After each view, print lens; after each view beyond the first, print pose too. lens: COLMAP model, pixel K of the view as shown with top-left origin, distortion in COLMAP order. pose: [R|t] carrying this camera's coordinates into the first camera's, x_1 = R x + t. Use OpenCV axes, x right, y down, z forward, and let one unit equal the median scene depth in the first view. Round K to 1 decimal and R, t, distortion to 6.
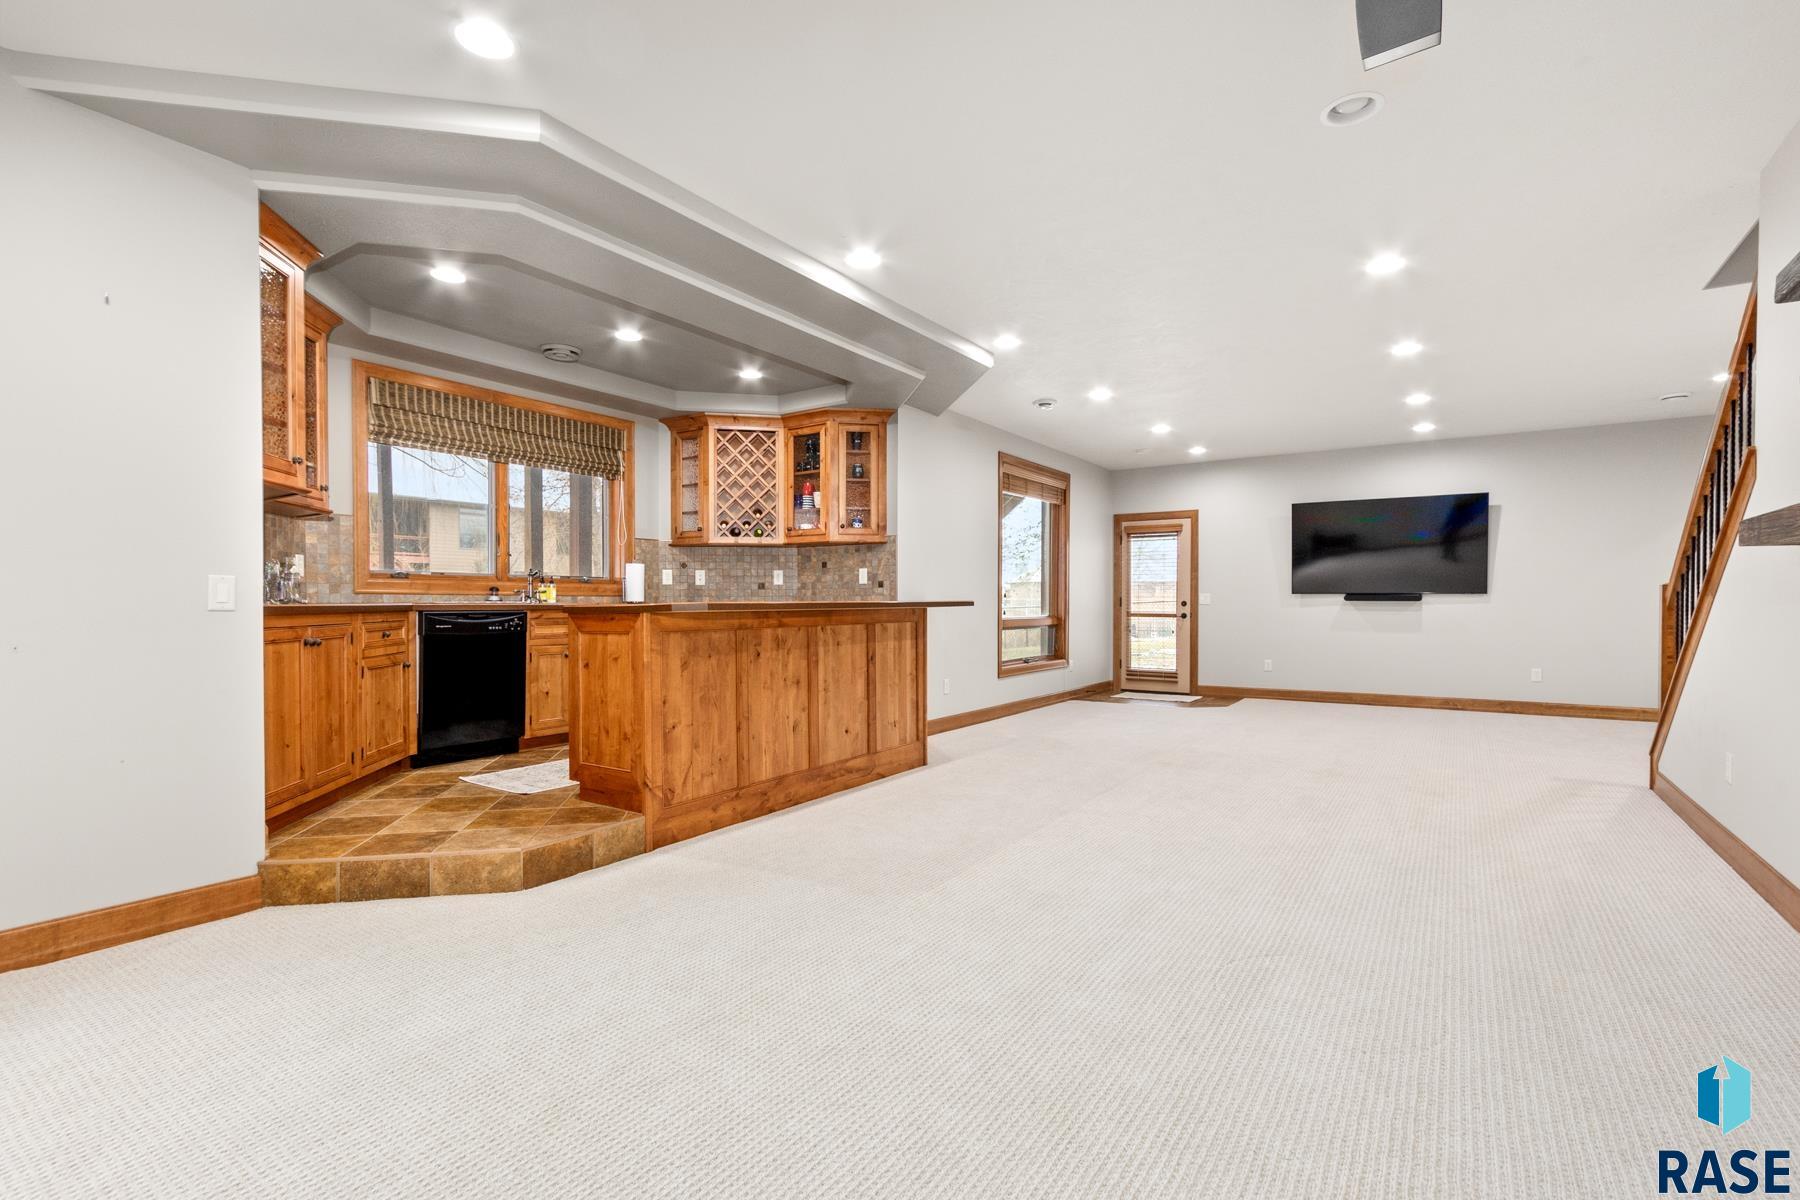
lens RADIAL K [[831.4, 0, 902.9], [0, 831.4, 607.2], [0, 0, 1]] dist [0.005255, -0.000749]
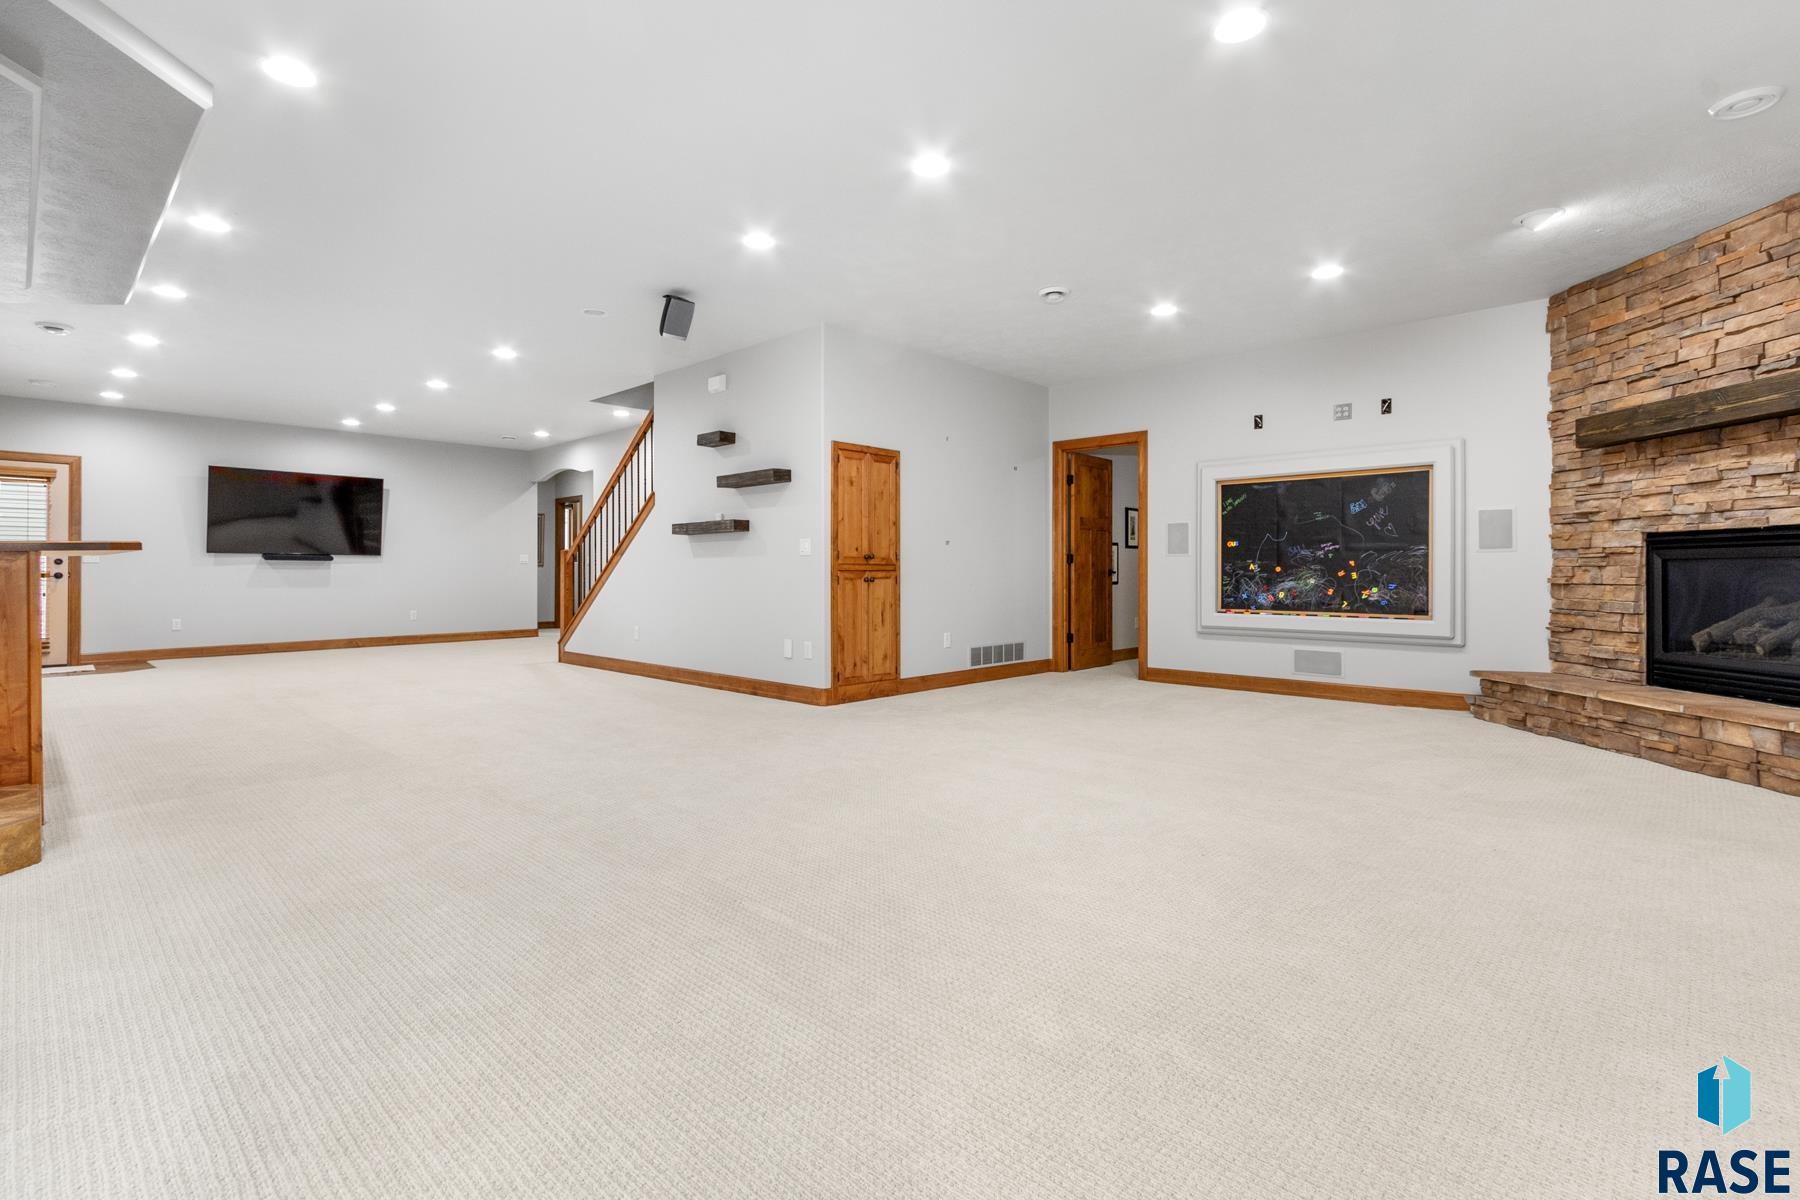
lens RADIAL K [[831.4, 0, 891.0], [0, 831.4, 574.2], [0, 0, 1]] dist [0.005255, -0.000749]
pose [[0.172335, -0.003056, 0.985034, -0.476593], [0.006779, 0.999975, 0.001917, 0.016536], [-0.985015, 0.006348, 0.172352, -0.014363]]
